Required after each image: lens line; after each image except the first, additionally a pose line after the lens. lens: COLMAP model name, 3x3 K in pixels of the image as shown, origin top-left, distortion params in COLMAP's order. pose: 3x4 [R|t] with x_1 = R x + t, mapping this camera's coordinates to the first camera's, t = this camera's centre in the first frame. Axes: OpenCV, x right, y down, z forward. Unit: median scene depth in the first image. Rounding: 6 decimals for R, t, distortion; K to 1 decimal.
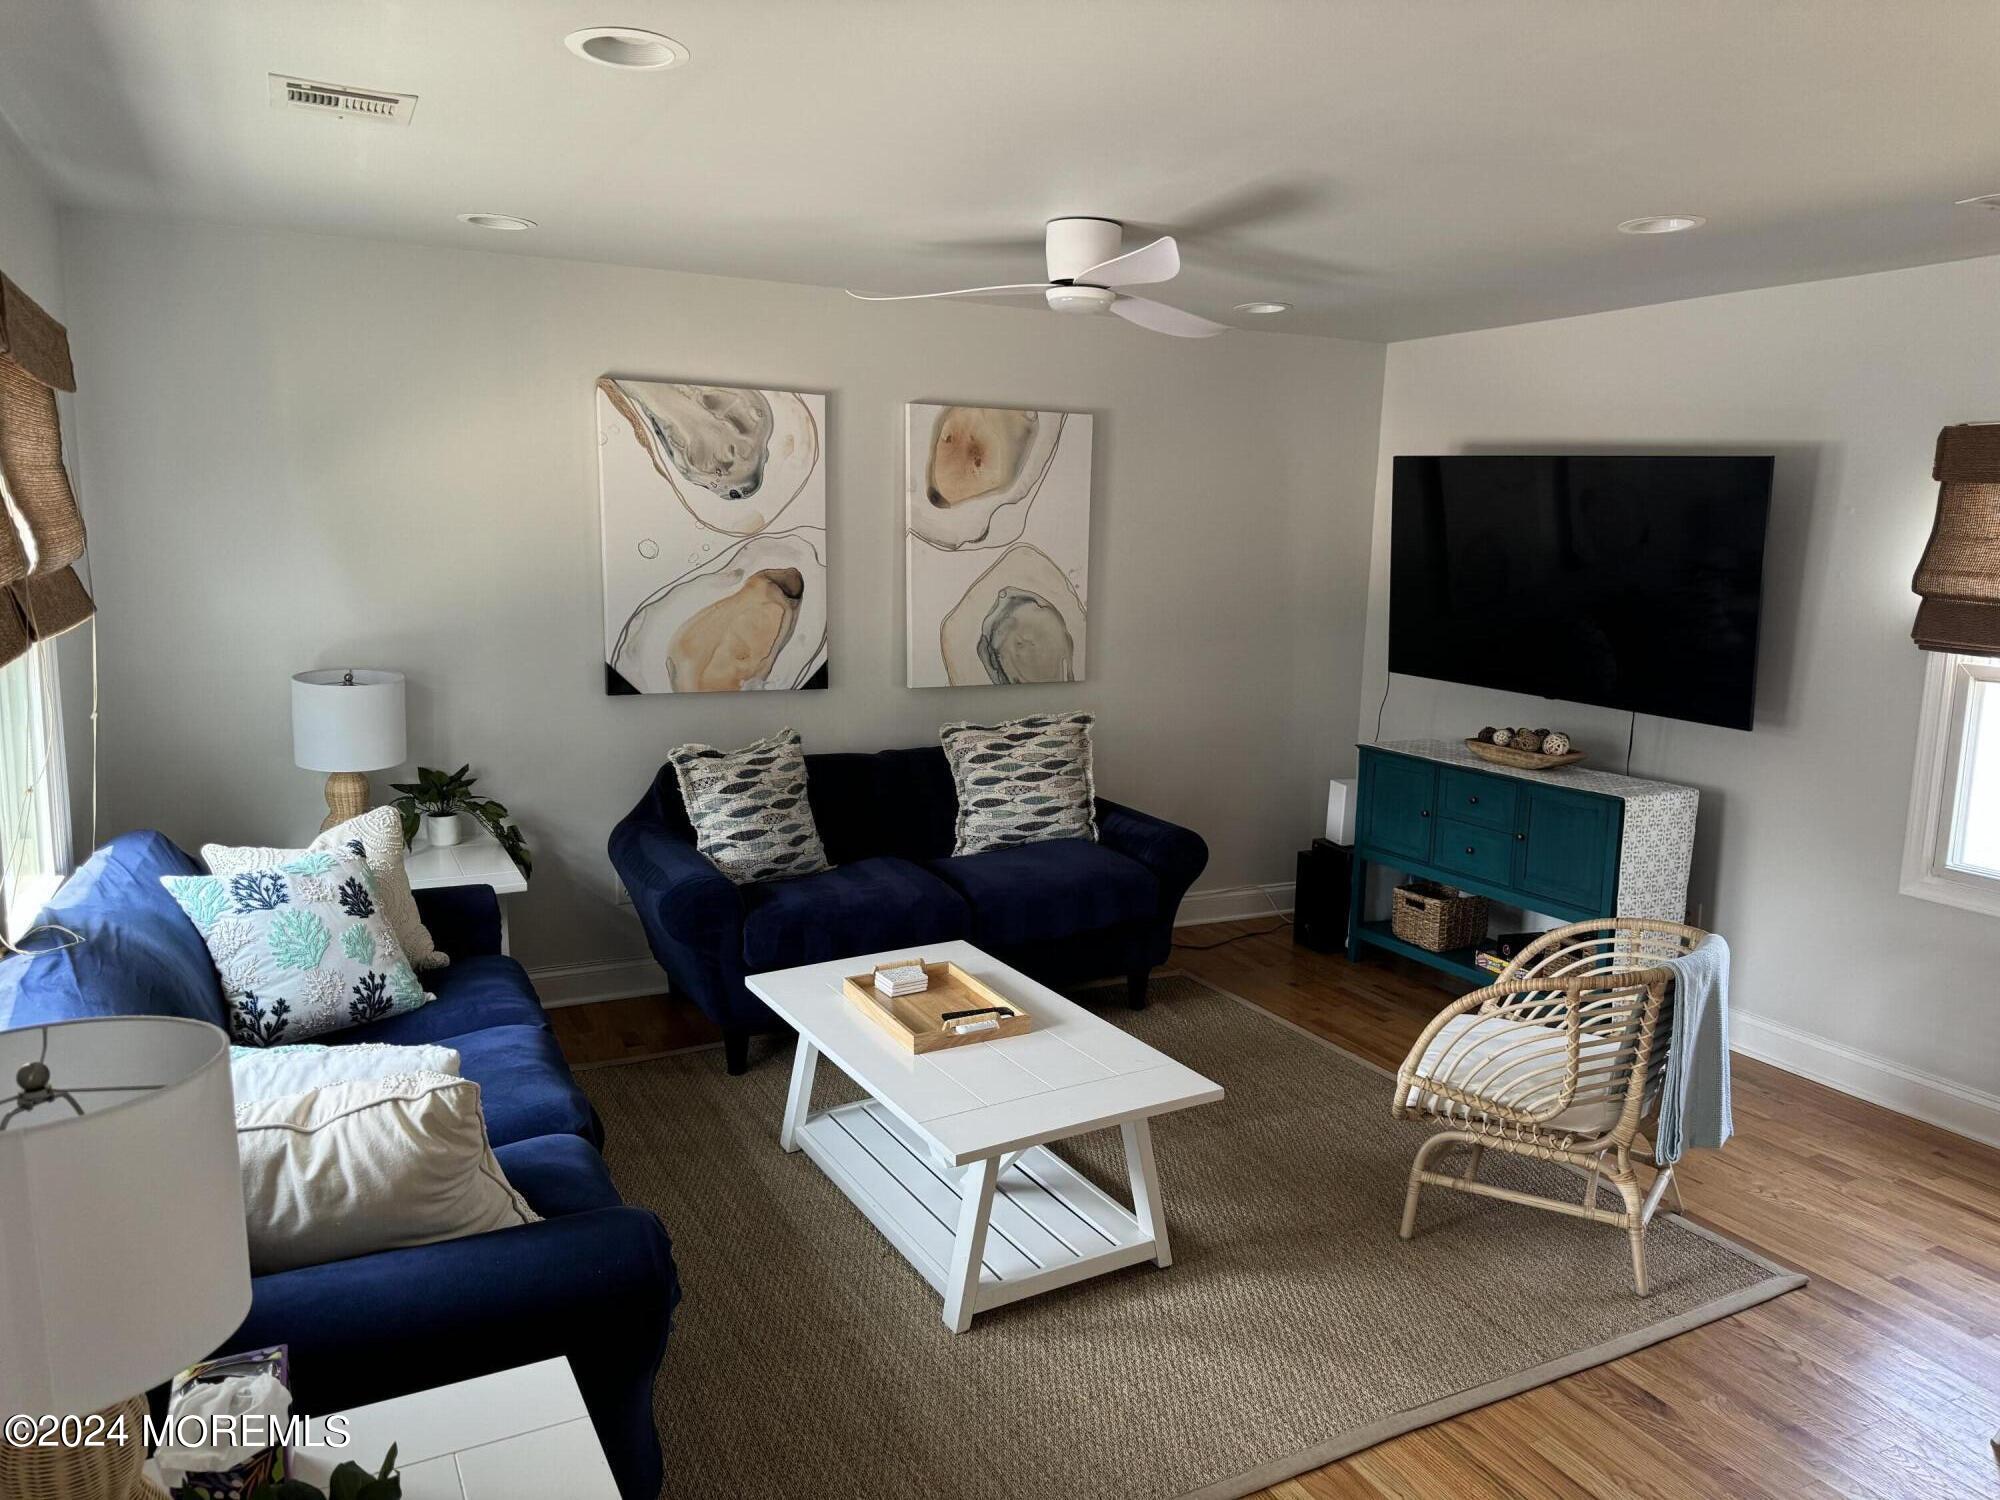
lens RADIAL K [[1402.1, 0, 1000.0], [0, 1402.1, 750.0], [0, 0, 1]] dist [0.151178, -0.280729]
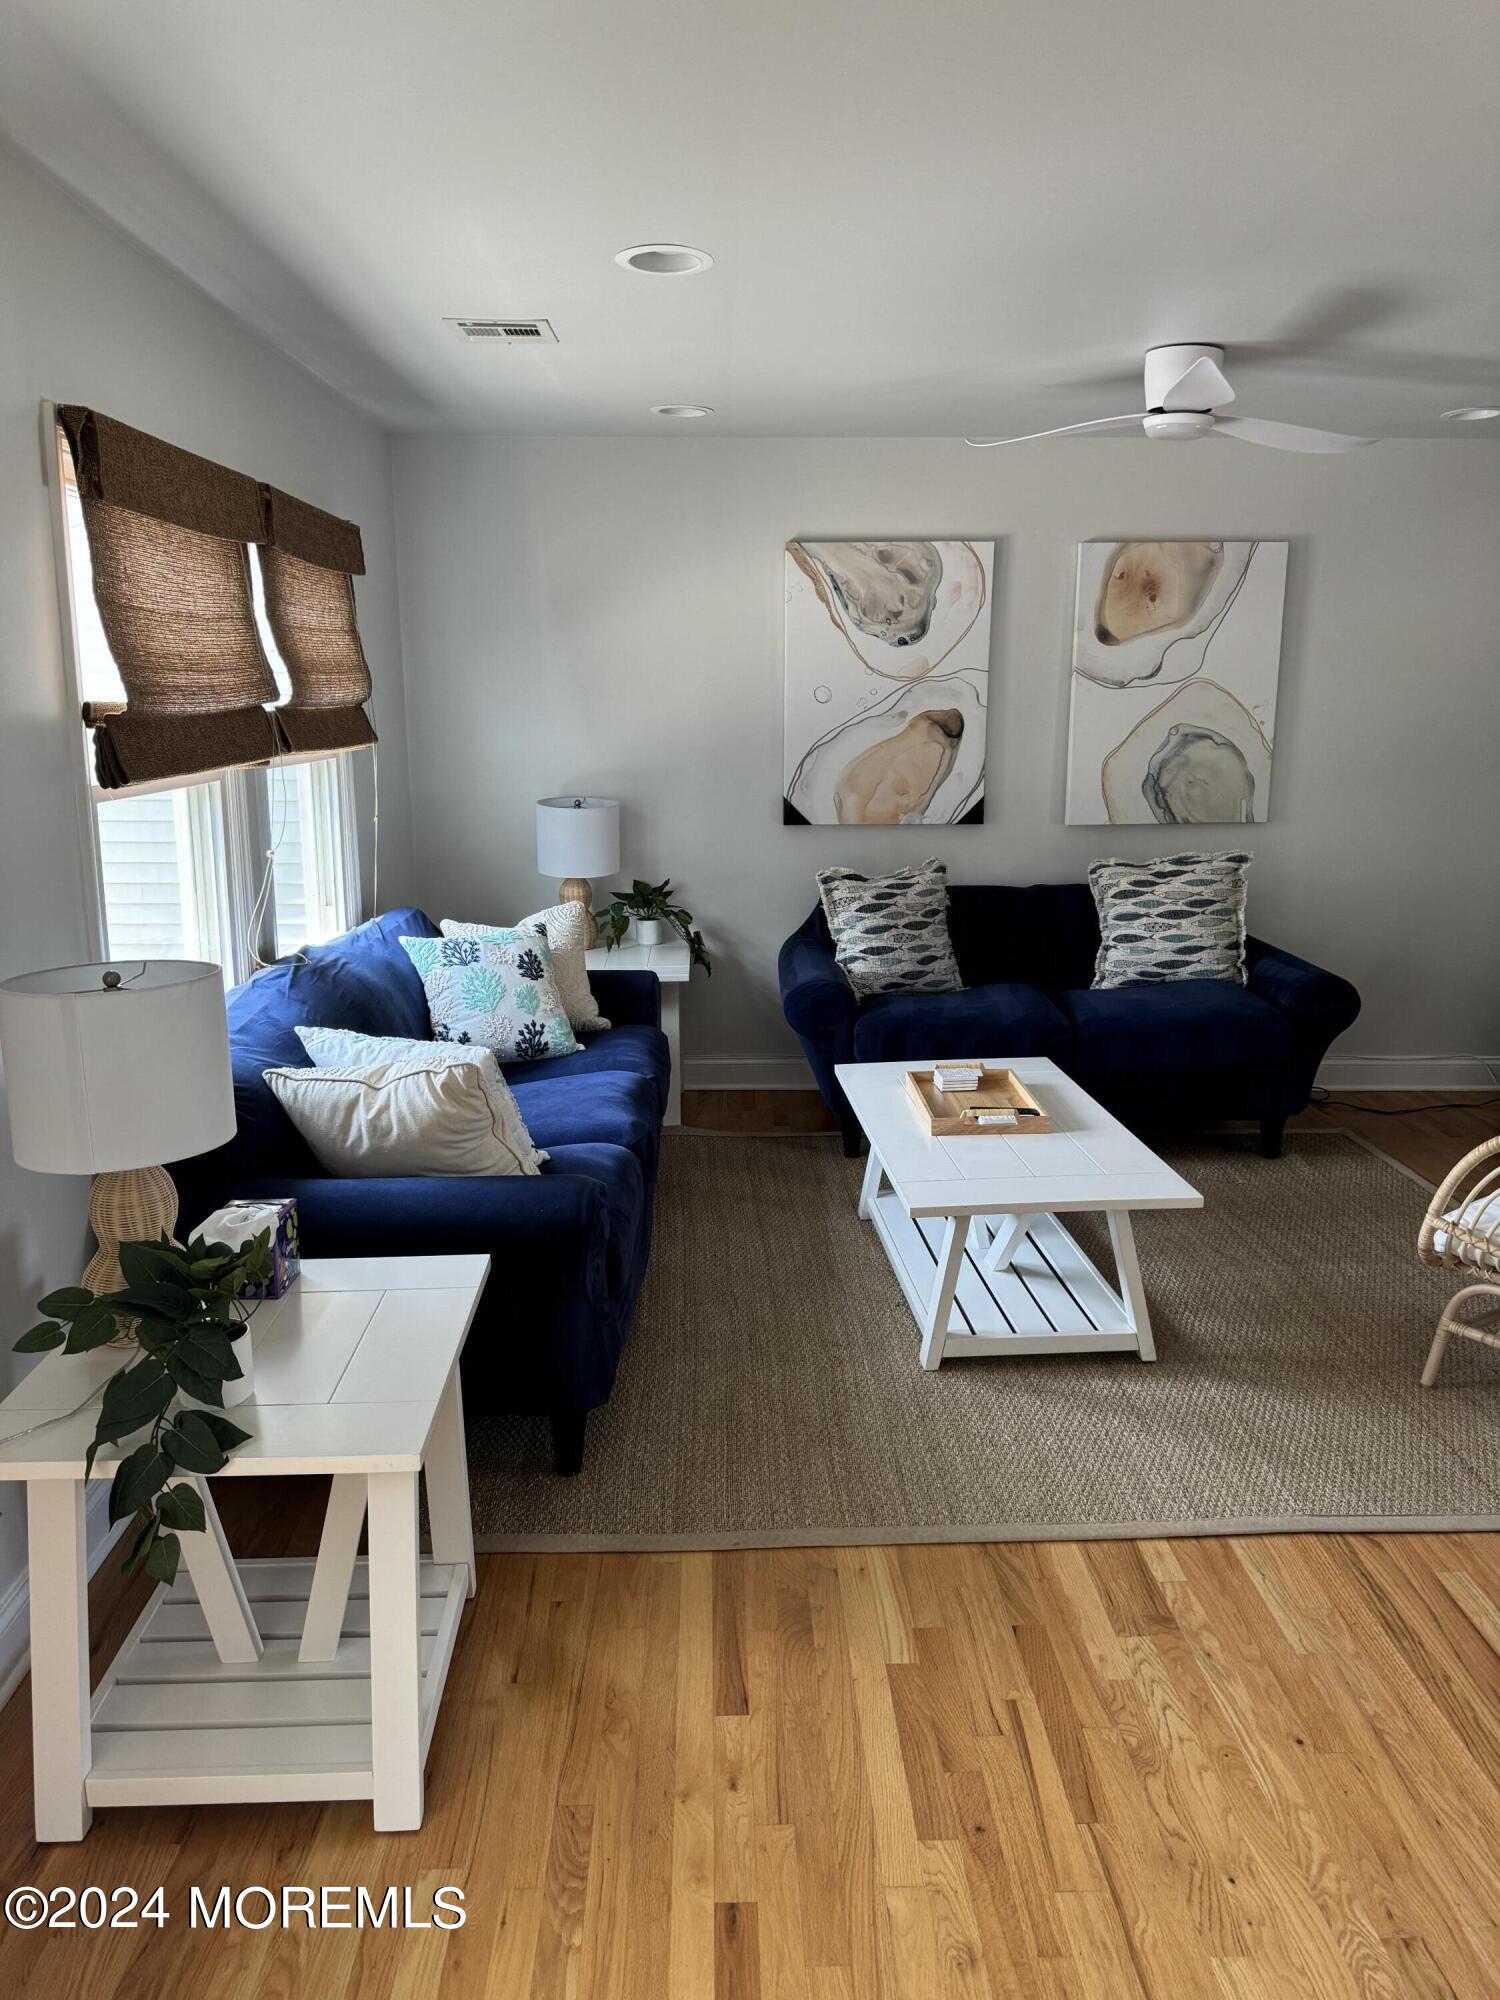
lens RADIAL K [[1402.1, 0, 727.2], [0, 1402.1, 990.6], [0, 0, 1]] dist [0.151178, -0.280729]
pose [[0.896677, 0.071006, -0.436953, 0.201089], [-0.049253, 0.996926, 0.060930, 0.029872], [0.439936, -0.033114, 0.897418, -0.051894]]
